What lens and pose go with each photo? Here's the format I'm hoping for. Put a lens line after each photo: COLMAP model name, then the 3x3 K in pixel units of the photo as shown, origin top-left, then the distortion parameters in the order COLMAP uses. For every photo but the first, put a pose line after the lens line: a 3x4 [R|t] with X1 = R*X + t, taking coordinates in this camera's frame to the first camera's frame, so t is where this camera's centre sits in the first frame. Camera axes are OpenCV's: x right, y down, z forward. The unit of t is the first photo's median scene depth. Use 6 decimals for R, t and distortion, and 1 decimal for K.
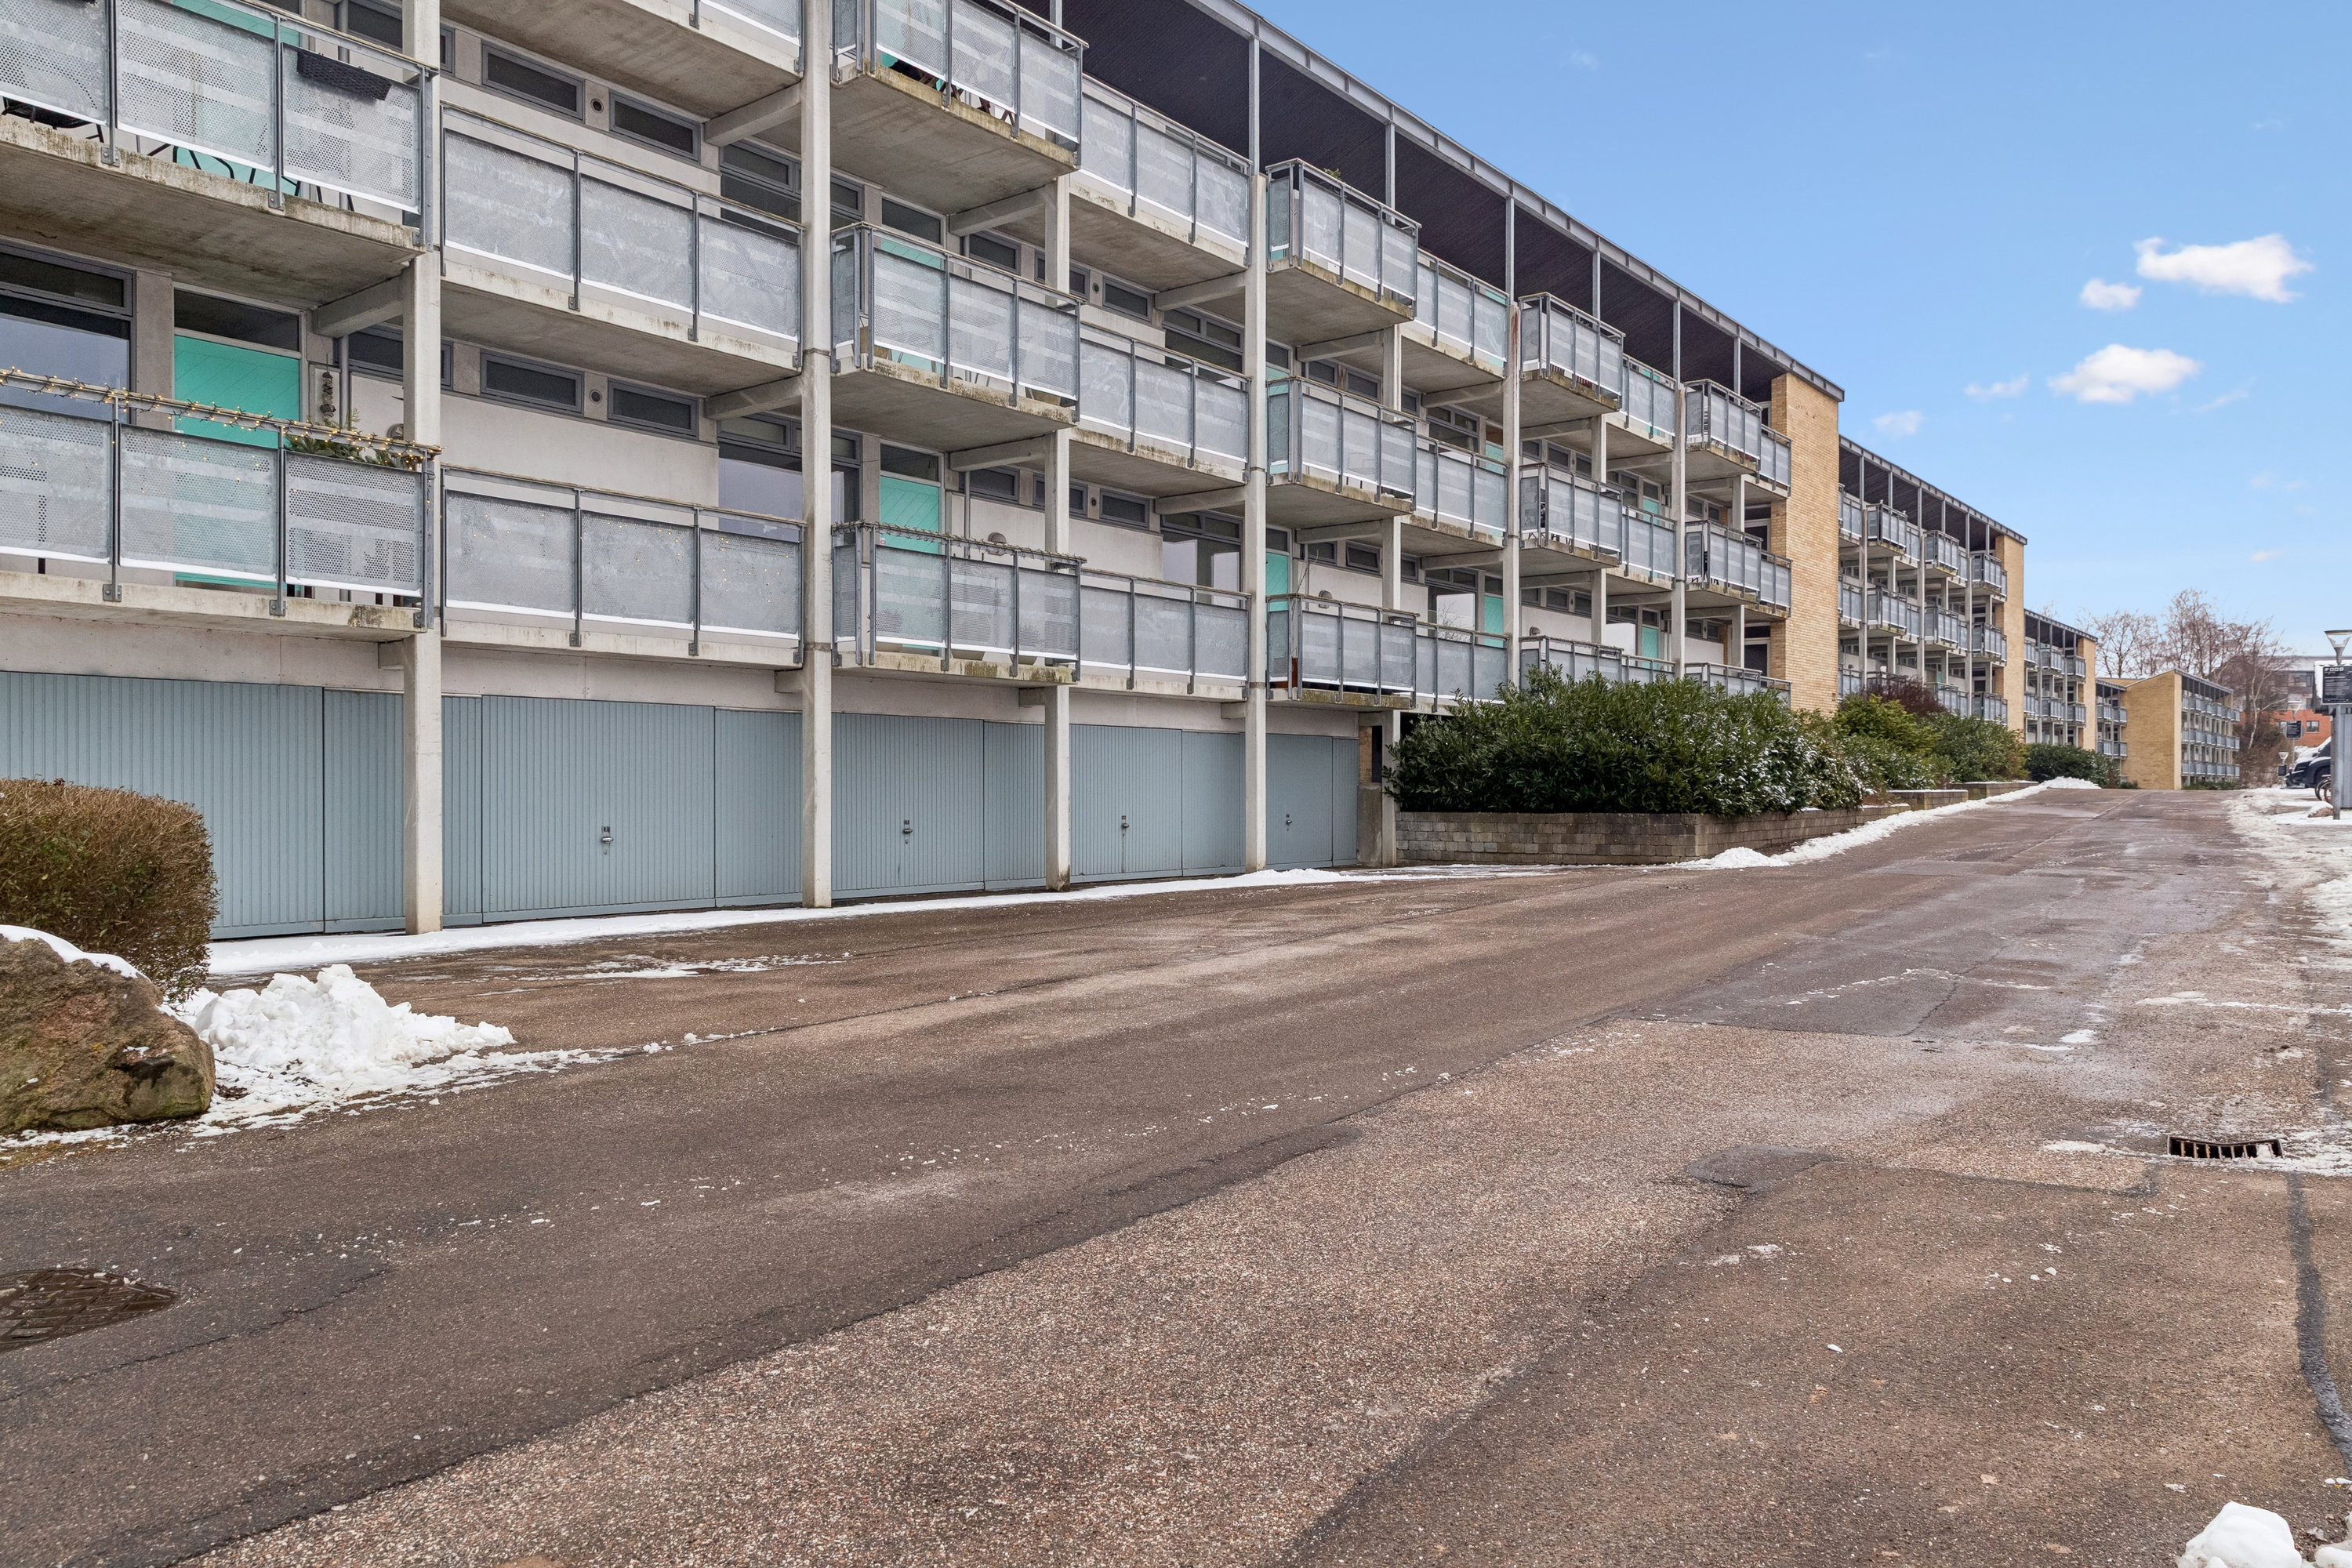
lens RADIAL K [[1724.0, 0, 1176.0], [0, 1724.0, 784.0], [0, 0, 1]] dist [0.018307, -0.005509]
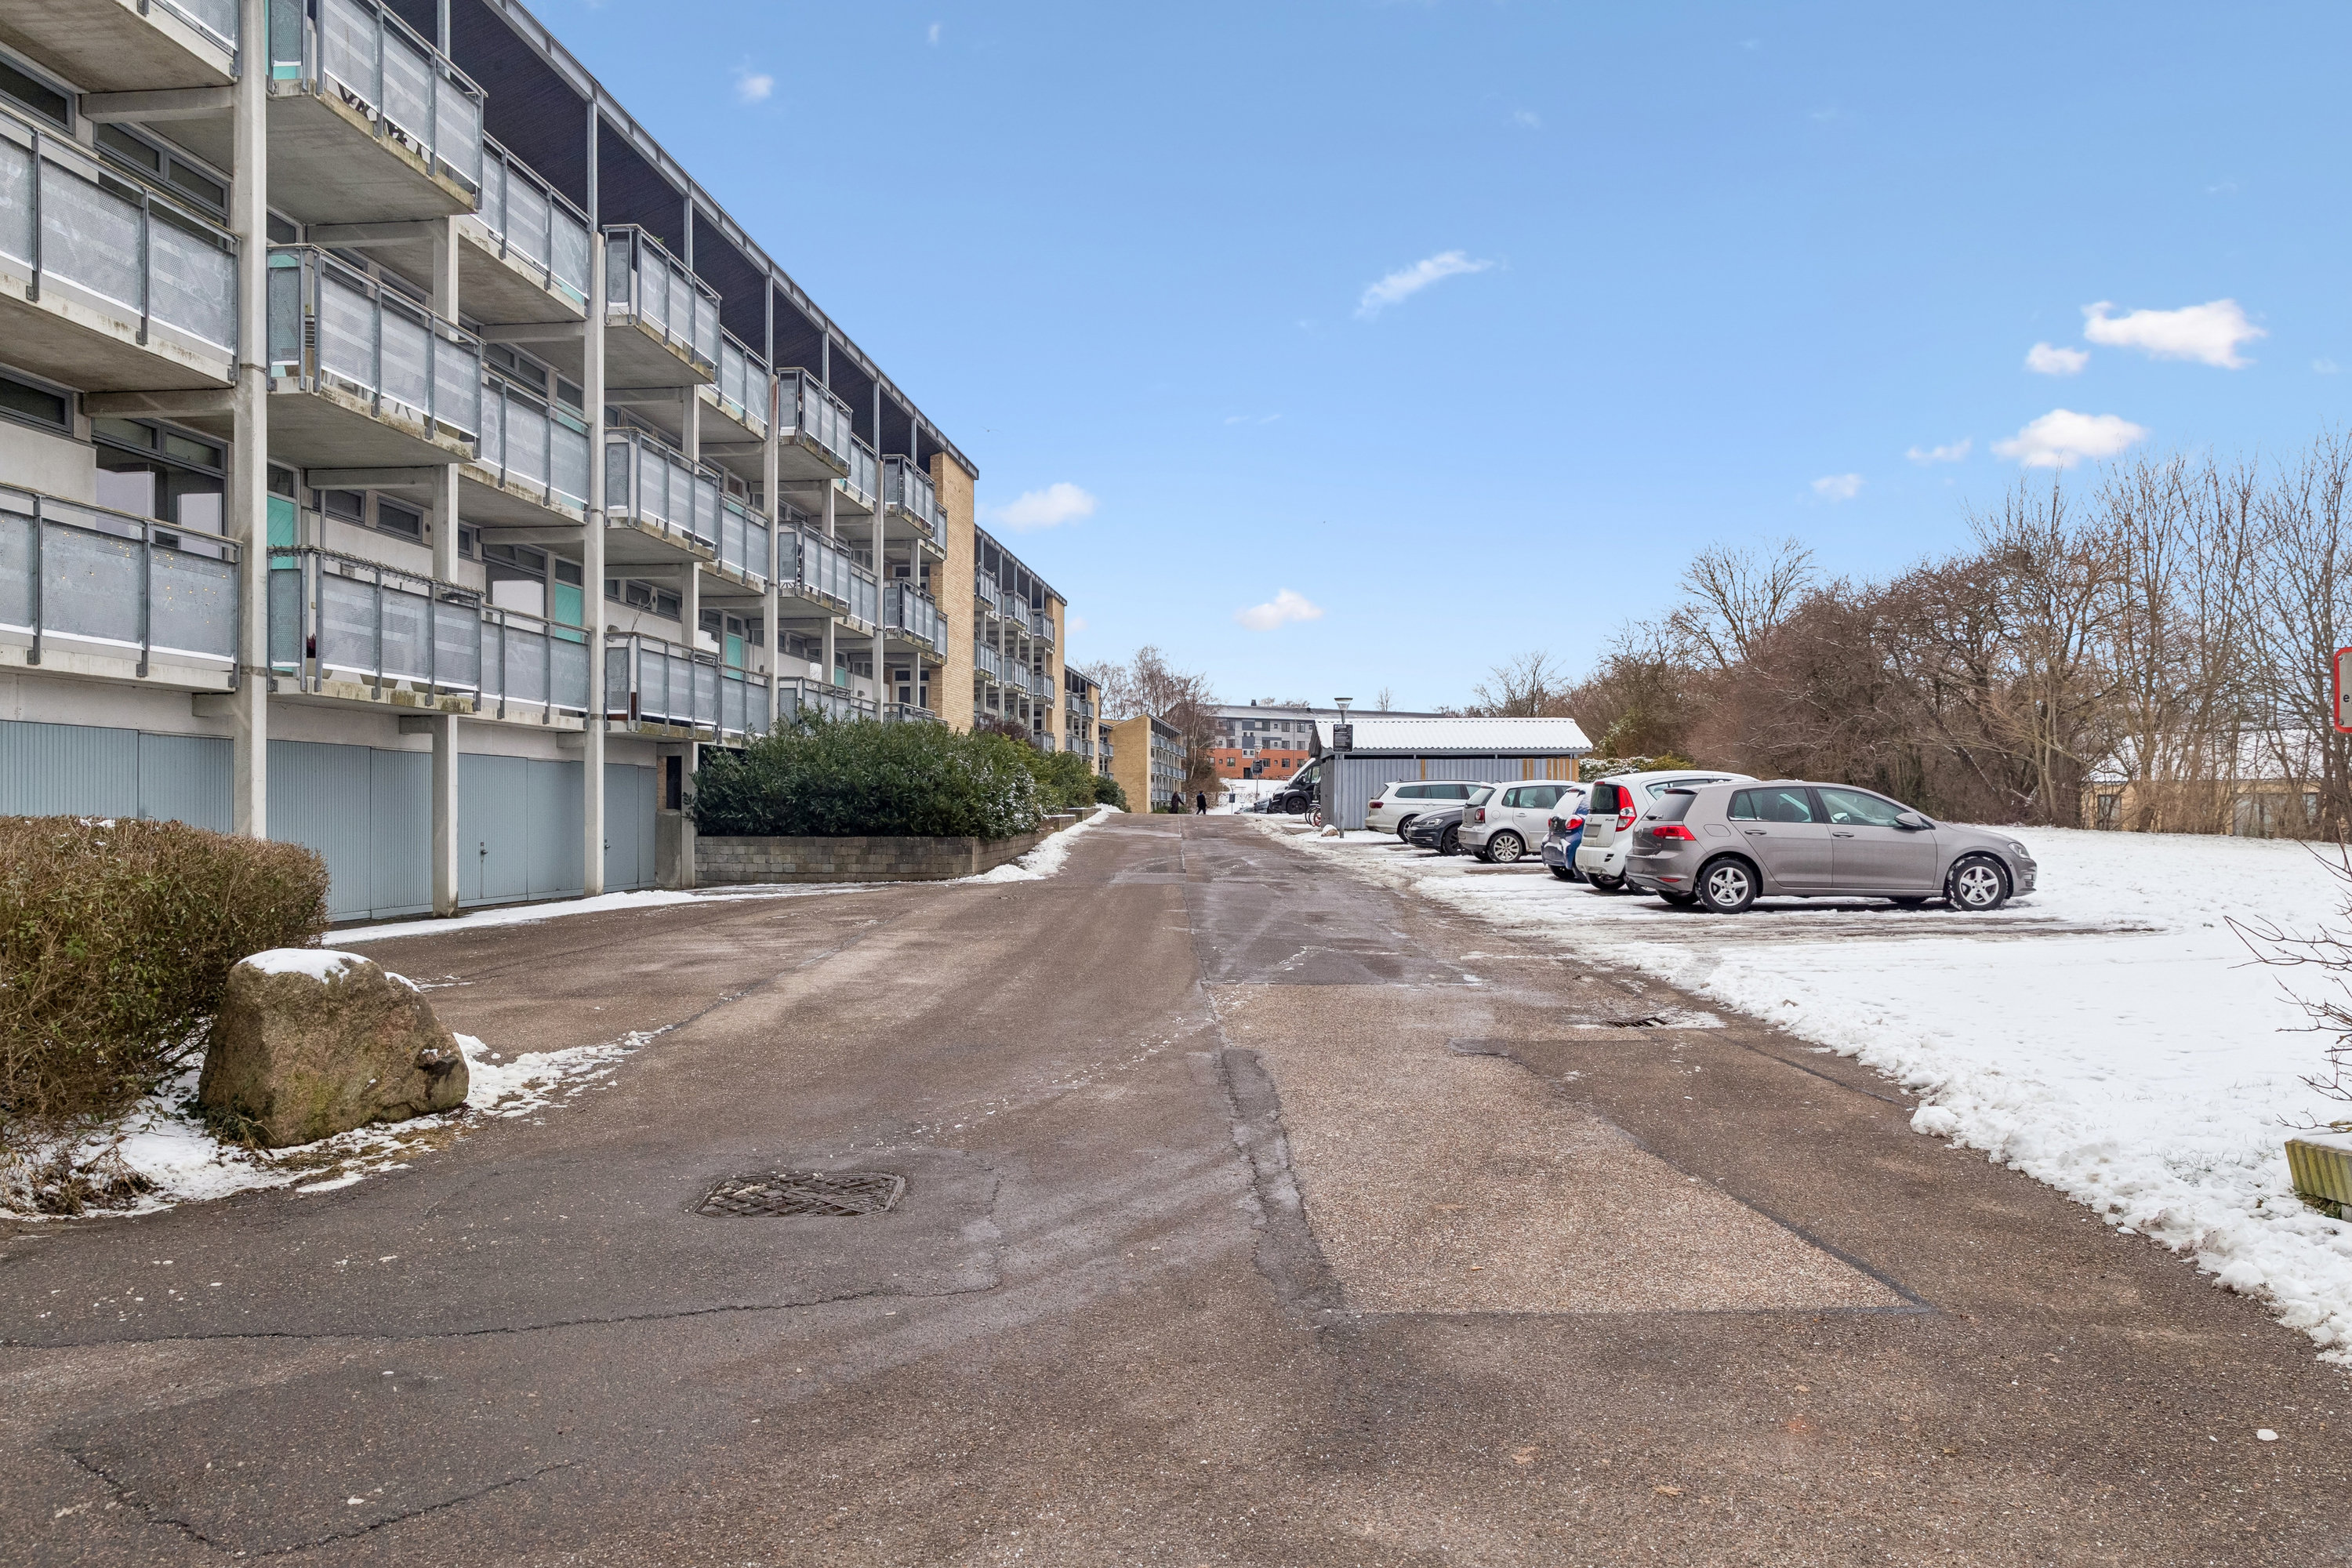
lens RADIAL K [[1724.0, 0, 1176.0], [0, 1724.0, 784.0], [0, 0, 1]] dist [0.018307, -0.005509]
pose [[0.839119, 0.011554, 0.543825, -0.228453], [-0.005434, 0.999903, -0.012860, -0.004730], [-0.543921, 0.007836, 0.839100, -0.074825]]
